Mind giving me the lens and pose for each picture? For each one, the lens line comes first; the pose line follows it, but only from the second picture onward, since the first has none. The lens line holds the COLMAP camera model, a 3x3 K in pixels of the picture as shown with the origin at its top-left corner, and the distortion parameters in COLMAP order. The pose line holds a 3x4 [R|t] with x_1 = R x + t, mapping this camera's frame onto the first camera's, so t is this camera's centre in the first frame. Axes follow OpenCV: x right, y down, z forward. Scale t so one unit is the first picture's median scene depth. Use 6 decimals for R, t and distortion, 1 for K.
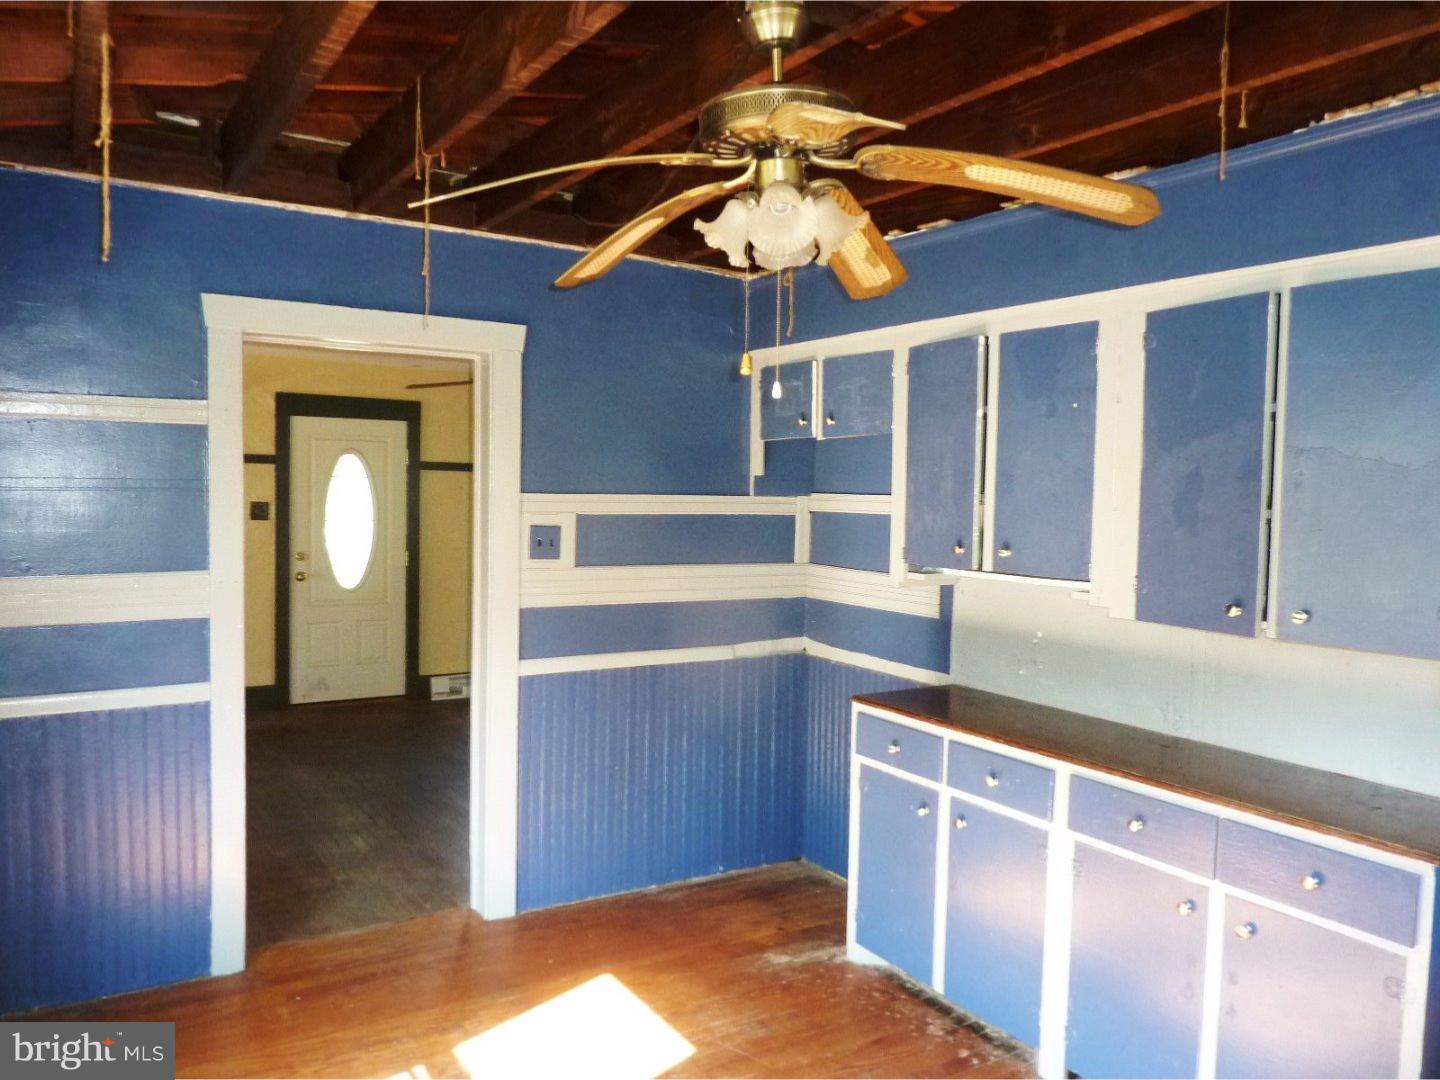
lens RADIAL K [[1069.3, 0, 718.8], [0, 1069.3, 542.4], [0, 0, 1]] dist [0.001321, -0.000166]
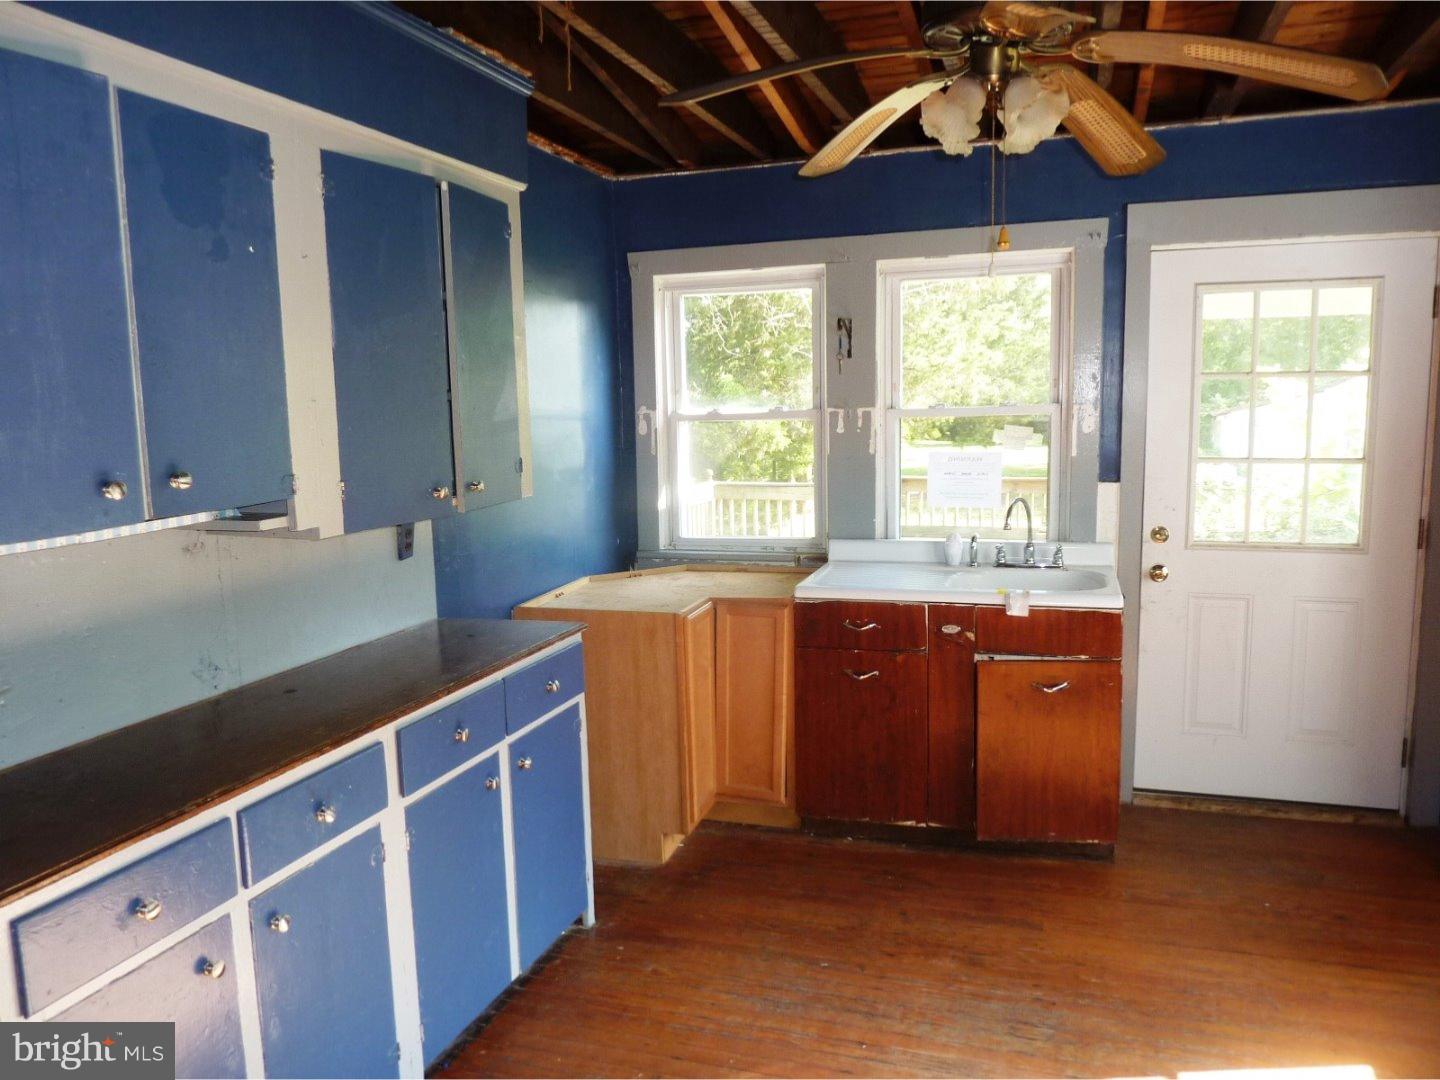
lens RADIAL K [[1069.3, 0, 721.8], [0, 1069.3, 542.3], [0, 0, 1]] dist [0.001321, -0.000166]
pose [[-0.623005, -0.115982, 0.773572, -0.421123], [0.043245, 0.982327, 0.182109, -0.058385], [-0.781022, 0.146908, -0.606978, 1.258033]]
